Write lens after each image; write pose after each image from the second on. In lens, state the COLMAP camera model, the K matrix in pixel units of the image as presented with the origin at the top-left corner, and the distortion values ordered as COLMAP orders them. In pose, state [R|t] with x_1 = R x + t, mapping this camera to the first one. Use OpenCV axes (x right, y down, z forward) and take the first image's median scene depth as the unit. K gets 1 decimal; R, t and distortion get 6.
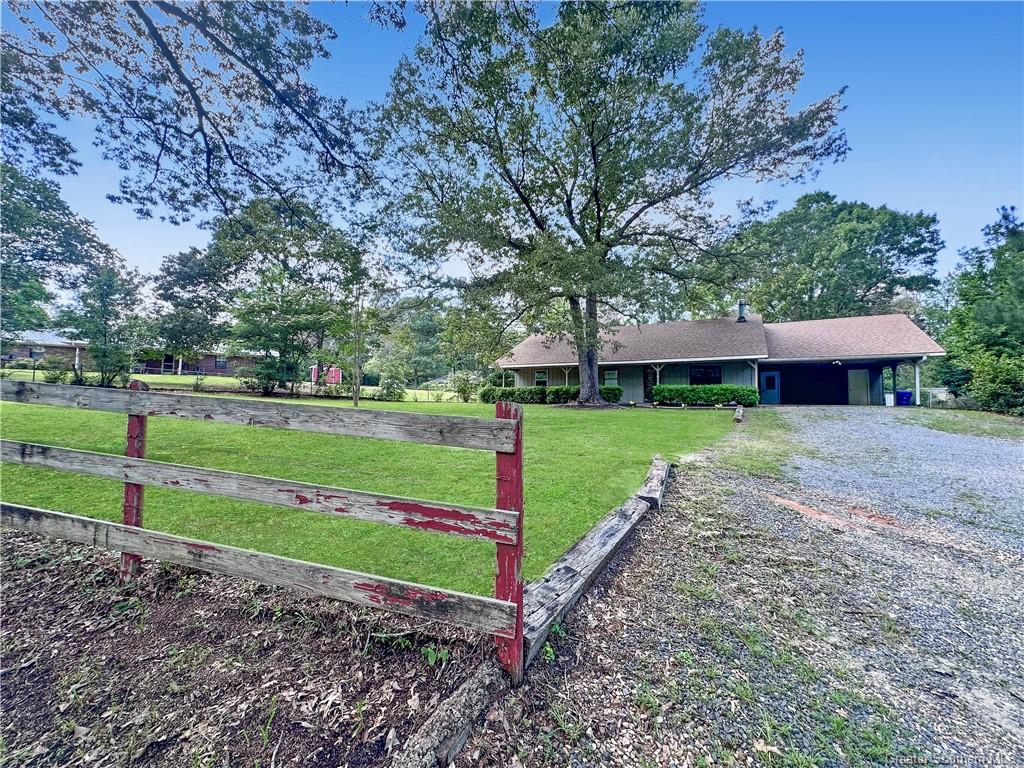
lens RADIAL K [[414.9, 0, 510.7], [0, 414.9, 392.9], [0, 0, 1]] dist [-0.000858, -0.000551]
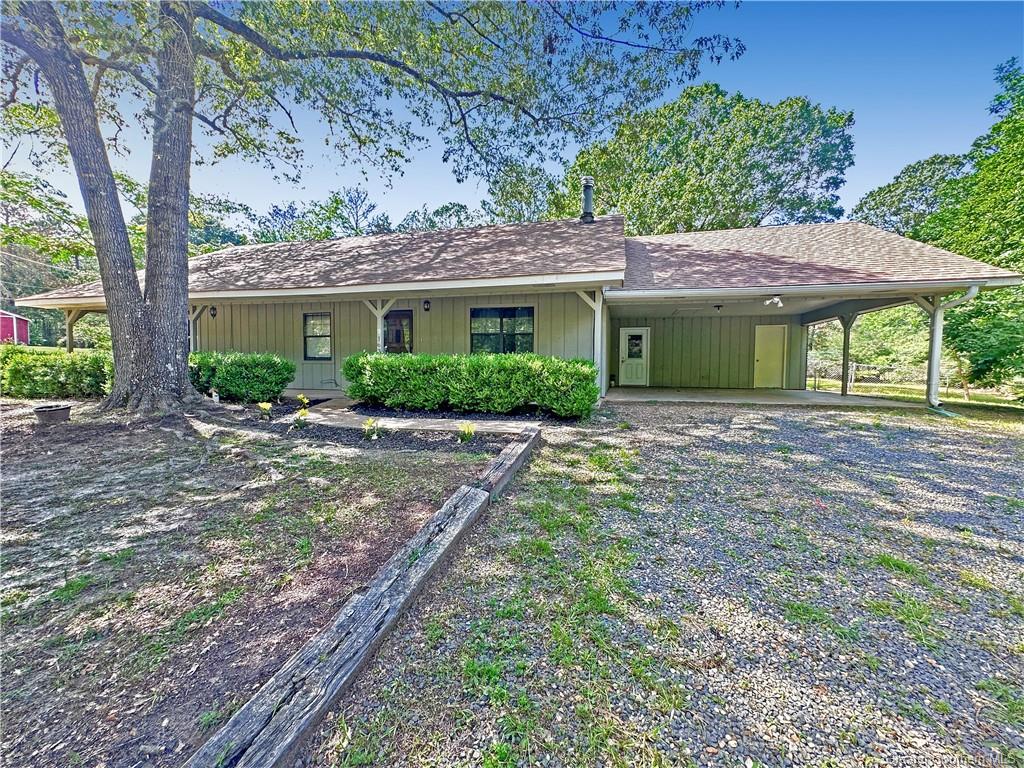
lens RADIAL K [[414.1, 0, 507.8], [0, 414.1, 386.8], [0, 0, 1]] dist [-0.002418, 0.000814]
pose [[0.968616, -0.013875, 0.248173, 0.365743], [-0.006663, 0.996633, 0.081727, -0.018033], [-0.248471, -0.080815, 0.965262, 0.568710]]
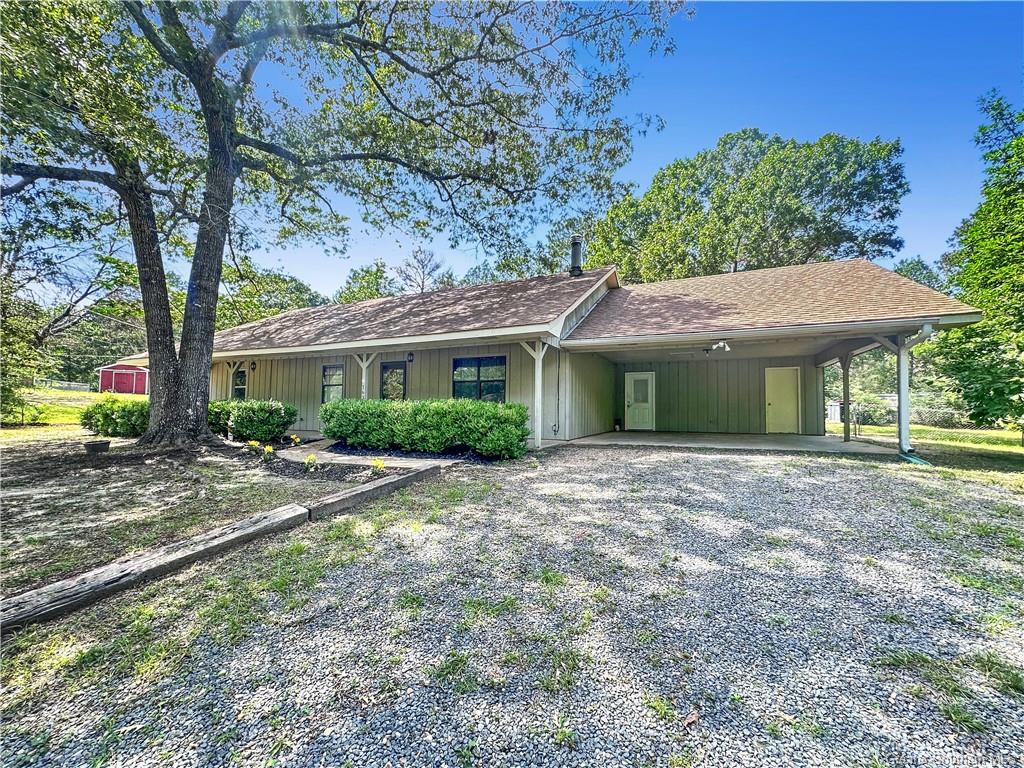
lens RADIAL K [[414.9, 0, 510.7], [0, 414.9, 392.9], [0, 0, 1]] dist [-0.000858, -0.000551]
pose [[0.997059, -0.000130, 0.076640, 0.469353], [0.001093, 0.999921, -0.012517, -0.018240], [-0.076632, 0.012564, 0.996980, 0.518256]]
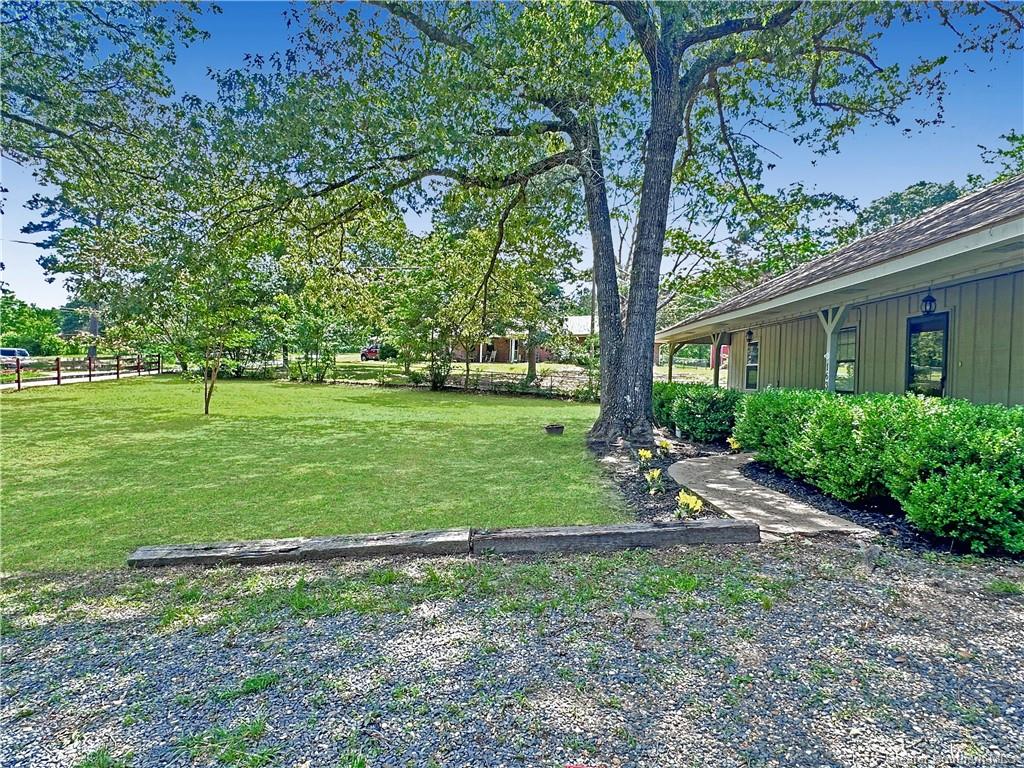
lens RADIAL K [[600.6, 0, 512.0], [0, 600.6, 384.0], [0, 0, 1]] dist [0.001194, 0.000419]
pose [[0.467344, 0.016338, -0.883925, 0.585207], [0.000872, 0.999820, 0.018940, -0.026862], [0.884075, -0.009622, 0.467246, 0.625488]]
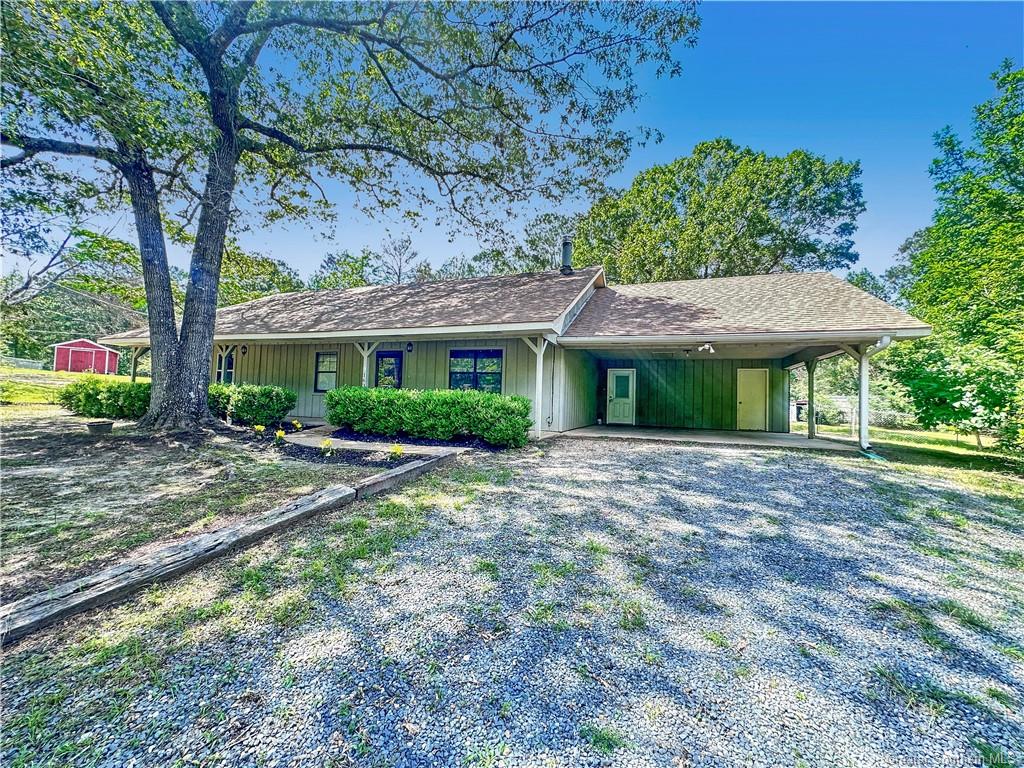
lens RADIAL K [[414.1, 0, 507.8], [0, 414.1, 386.8], [0, 0, 1]] dist [-0.002418, 0.000814]
pose [[0.989133, 0.029289, 0.144075, 0.436480], [-0.028639, 0.999568, -0.006580, -0.019108], [-0.144206, 0.002383, 0.989545, 0.502062]]
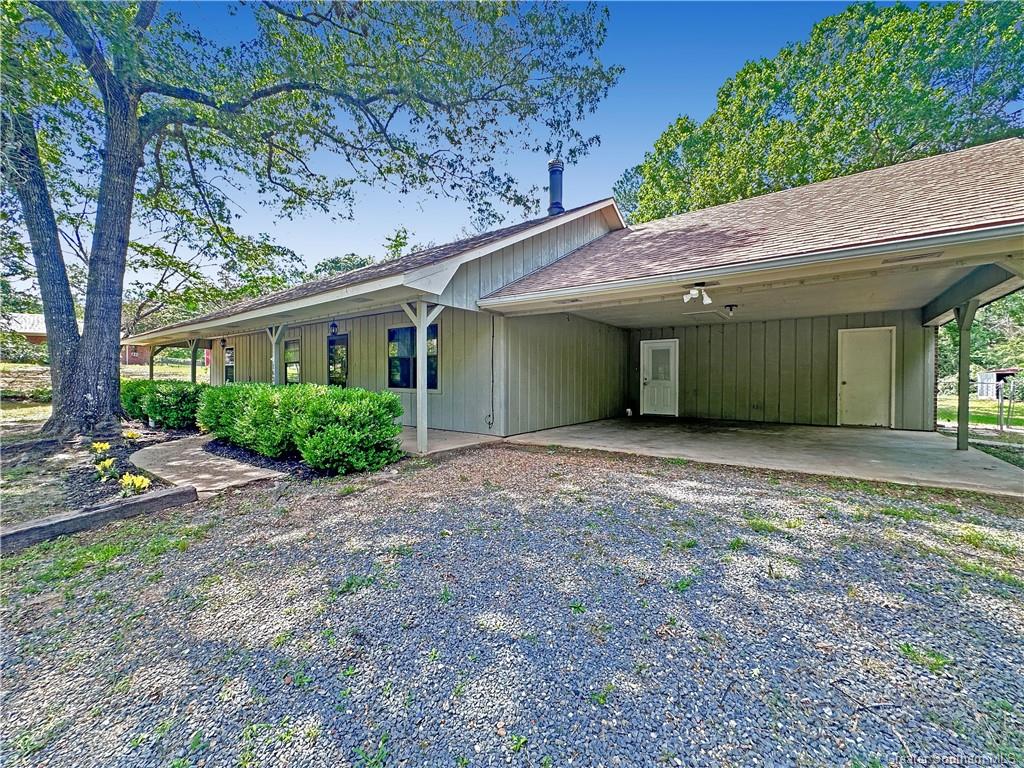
lens RADIAL K [[412.1, 0, 509.9], [0, 412.1, 382.2], [0, 0, 1]] dist [0.000164, 0.000415]
pose [[0.990414, -0.005160, -0.138031, 0.609809], [0.010220, 0.999300, 0.035979, -0.027399], [0.137749, -0.037044, 0.989774, 0.633353]]
